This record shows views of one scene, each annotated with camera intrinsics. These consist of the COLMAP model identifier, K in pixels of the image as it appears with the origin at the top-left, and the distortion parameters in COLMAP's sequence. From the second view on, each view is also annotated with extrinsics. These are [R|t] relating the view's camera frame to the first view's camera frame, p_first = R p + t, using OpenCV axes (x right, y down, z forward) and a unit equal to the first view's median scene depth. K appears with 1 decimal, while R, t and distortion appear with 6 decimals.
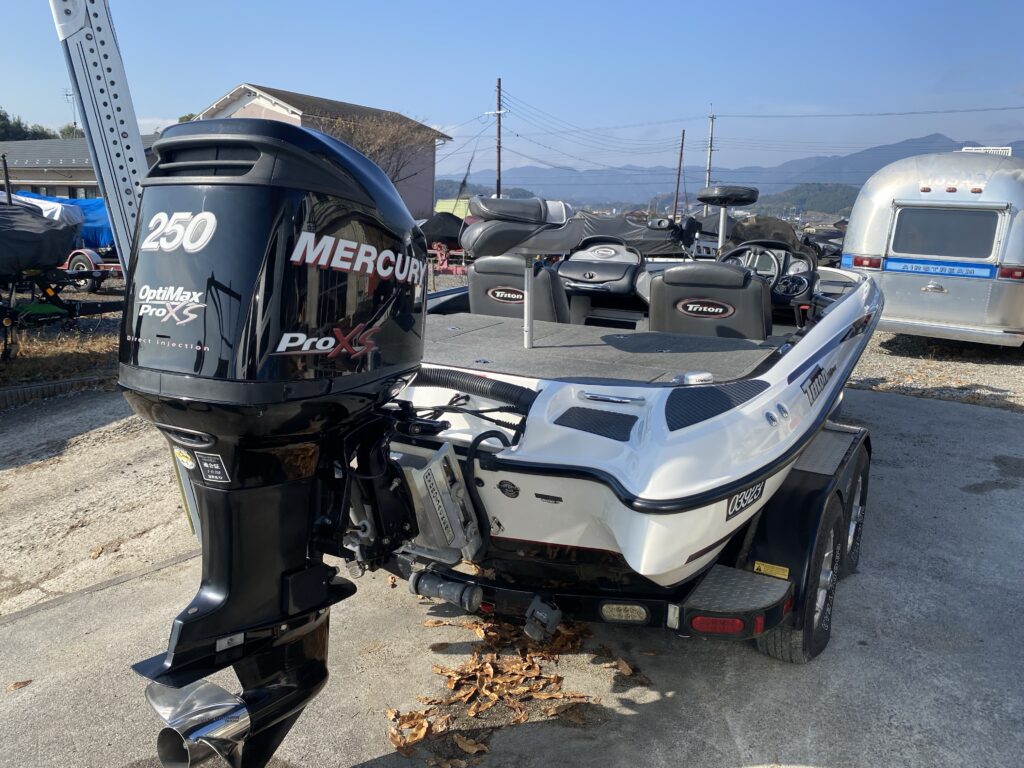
lens RADIAL K [[795.5, 0, 511.9], [0, 795.5, 372.7], [0, 0, 1]] dist [0.007425, 0.001906]
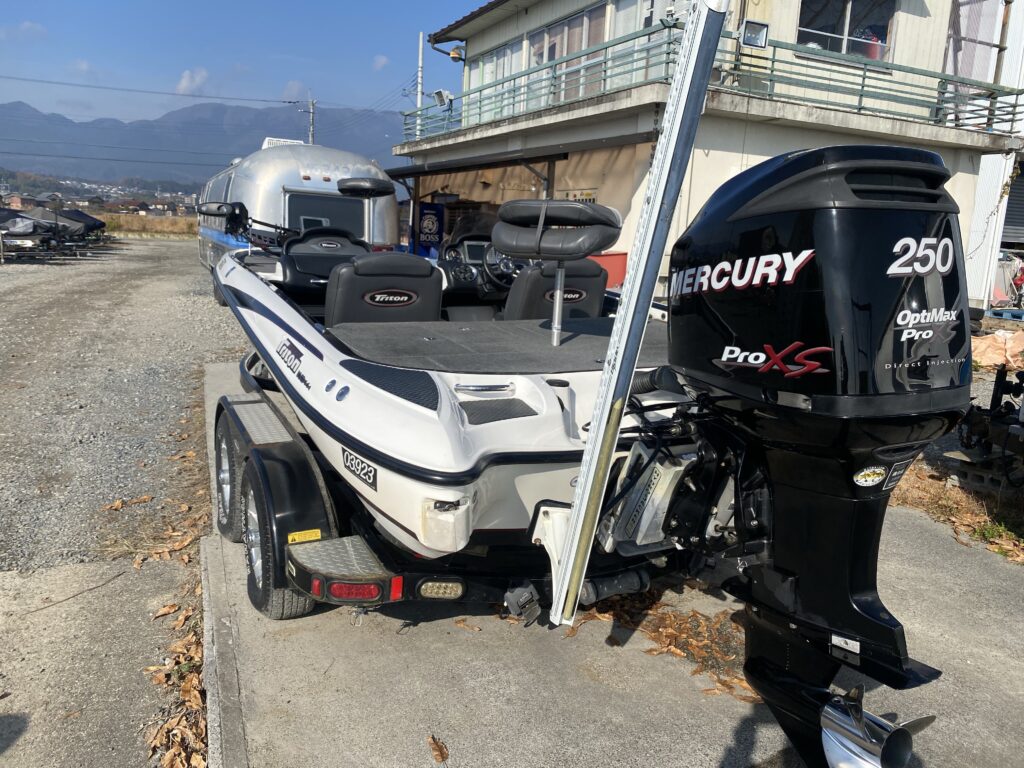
lens RADIAL K [[783.9, 0, 512.0], [0, 783.9, 384.0], [0, 0, 1]] dist [0.106735, -0.206637]
pose [[0.531599, -0.167095, 0.830350, -0.553116], [0.127256, 0.984976, 0.116741, -0.069777], [-0.837382, 0.043608, 0.544876, 0.308642]]
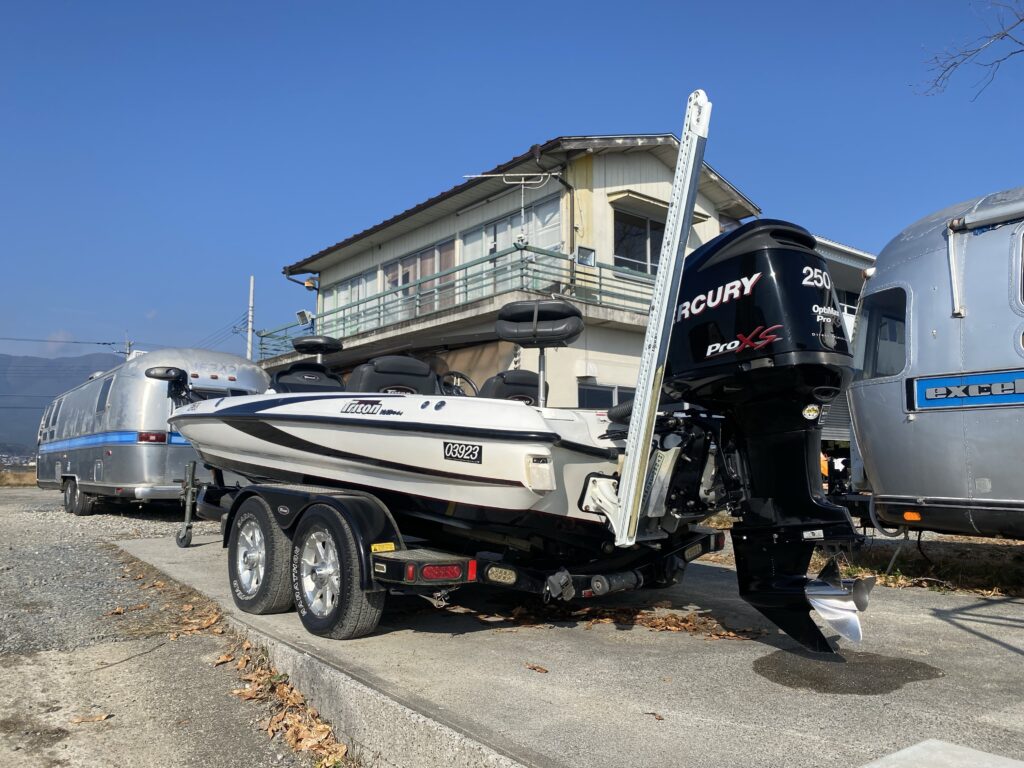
lens RADIAL K [[783.9, 0, 512.0], [0, 783.9, 384.0], [0, 0, 1]] dist [0.106735, -0.206637]
pose [[0.324563, 0.070855, 0.943206, -0.802126], [0.188195, 0.972415, -0.137808, 0.059627], [-0.926953, 0.222234, 0.302276, 0.398170]]
